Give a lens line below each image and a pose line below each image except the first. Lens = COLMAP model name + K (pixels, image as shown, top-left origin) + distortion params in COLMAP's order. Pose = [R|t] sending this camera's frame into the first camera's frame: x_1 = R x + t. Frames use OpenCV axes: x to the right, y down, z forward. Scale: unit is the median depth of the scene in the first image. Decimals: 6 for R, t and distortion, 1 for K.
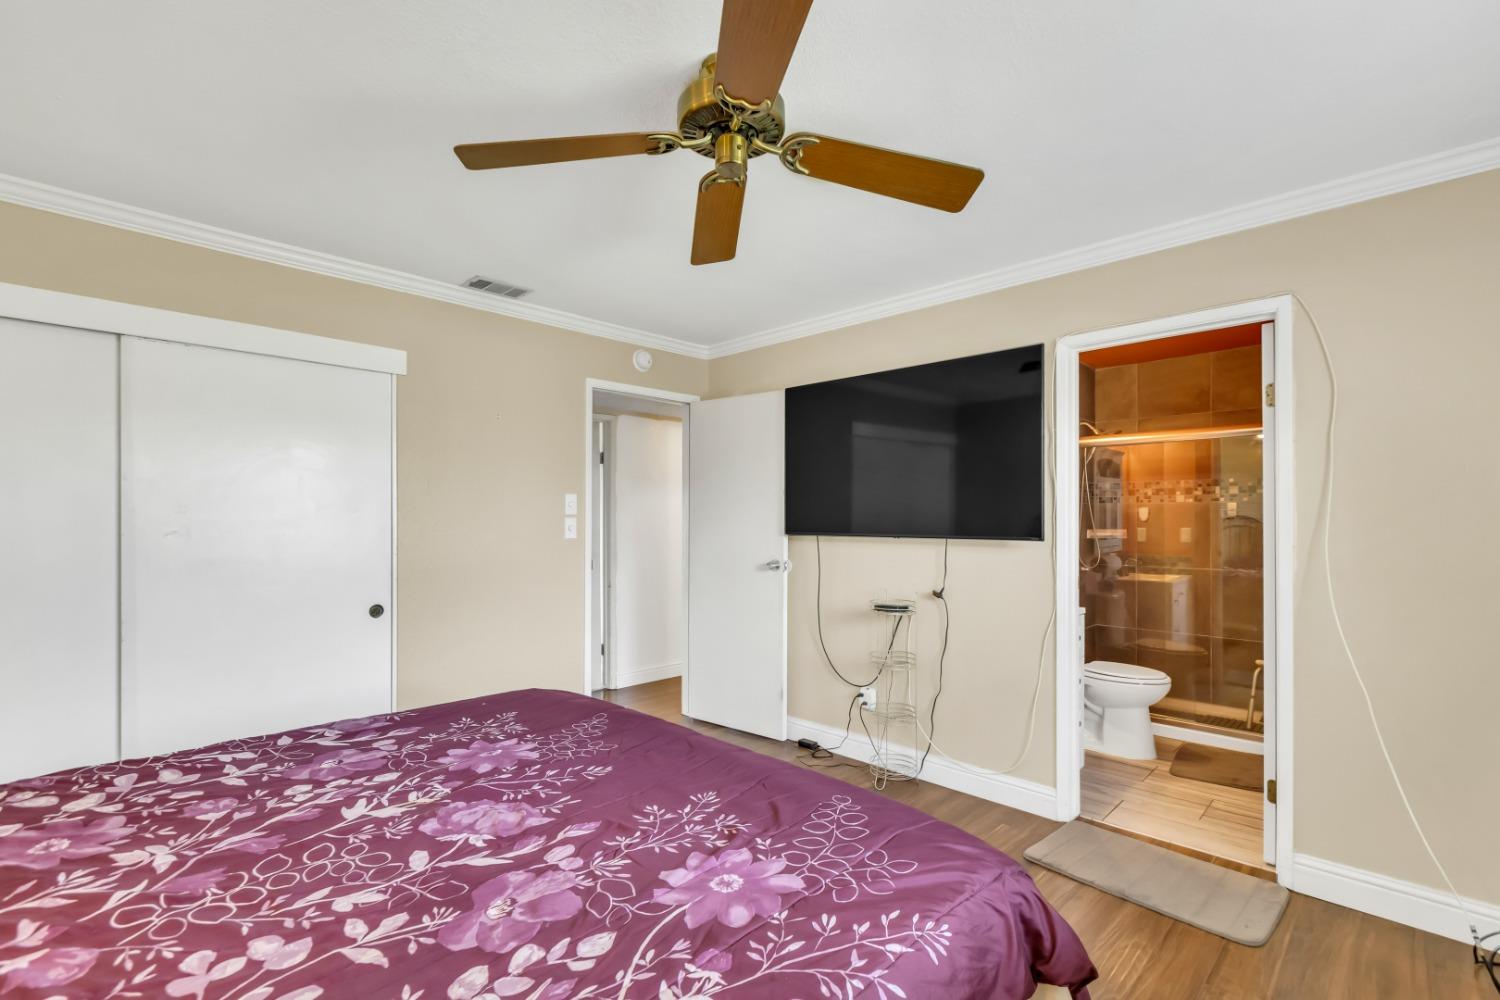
lens RADIAL K [[675.9, 0, 752.6], [0, 675.9, 512.1], [0, 0, 1]] dist [-0.002386, 0.000219]
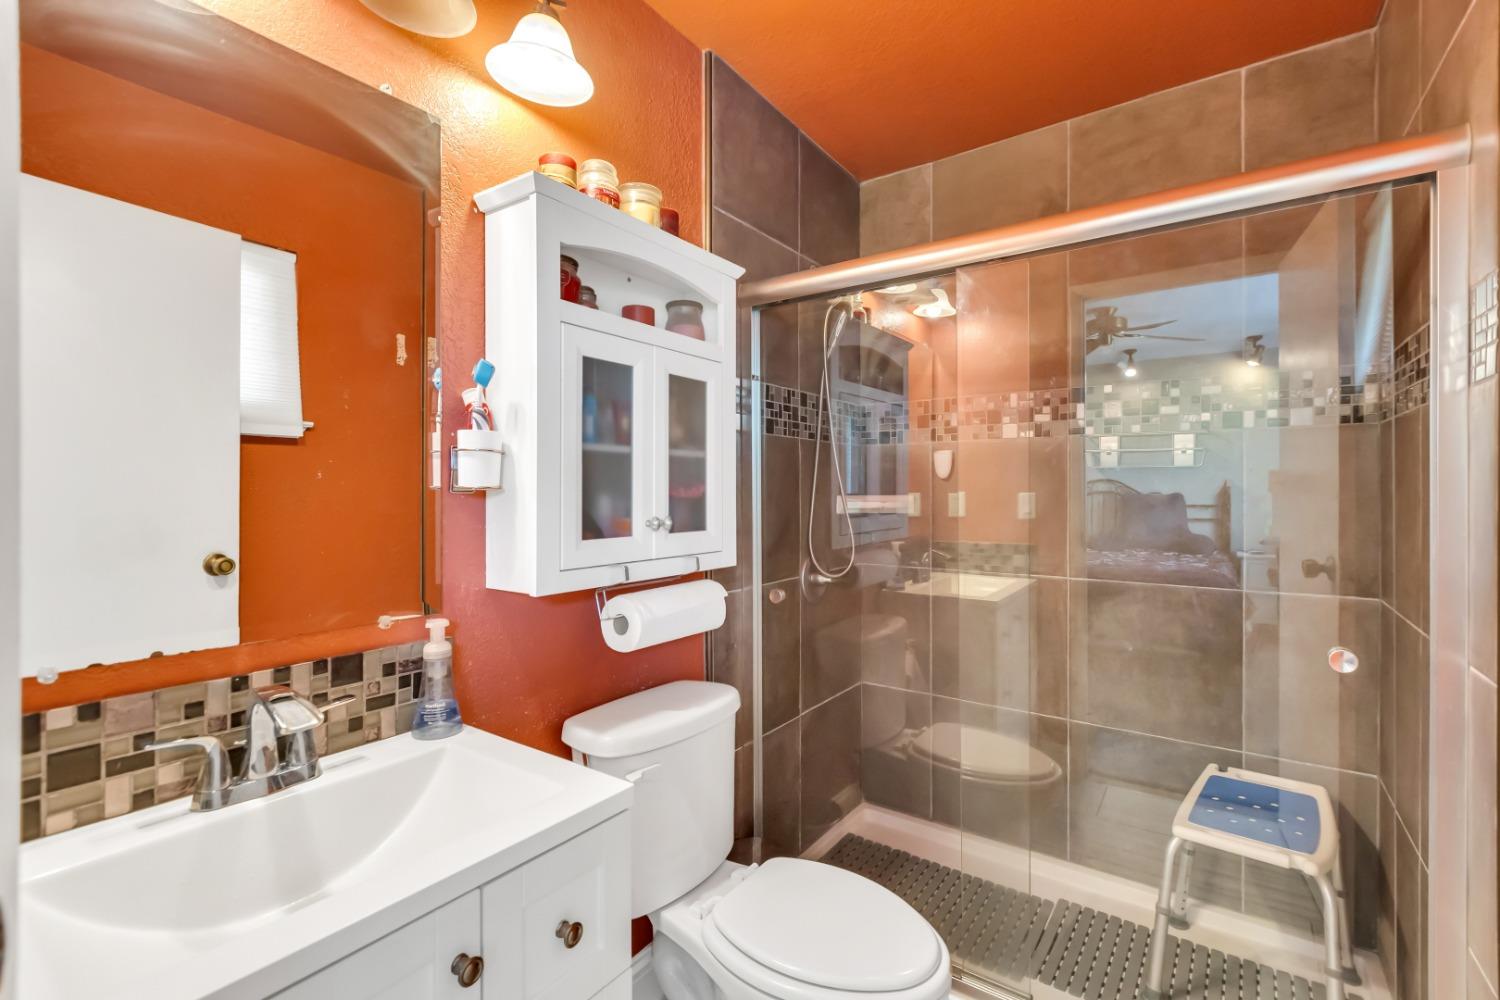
lens RADIAL K [[675.9, 0, 748.7], [0, 675.9, 490.5], [0, 0, 1]] dist [-0.002386, 0.000219]
pose [[0.987923, -0.000738, 0.154943, 0.364019], [-0.001471, 0.999899, 0.014141, 0.015683], [-0.154938, -0.014198, 0.987822, 0.536211]]
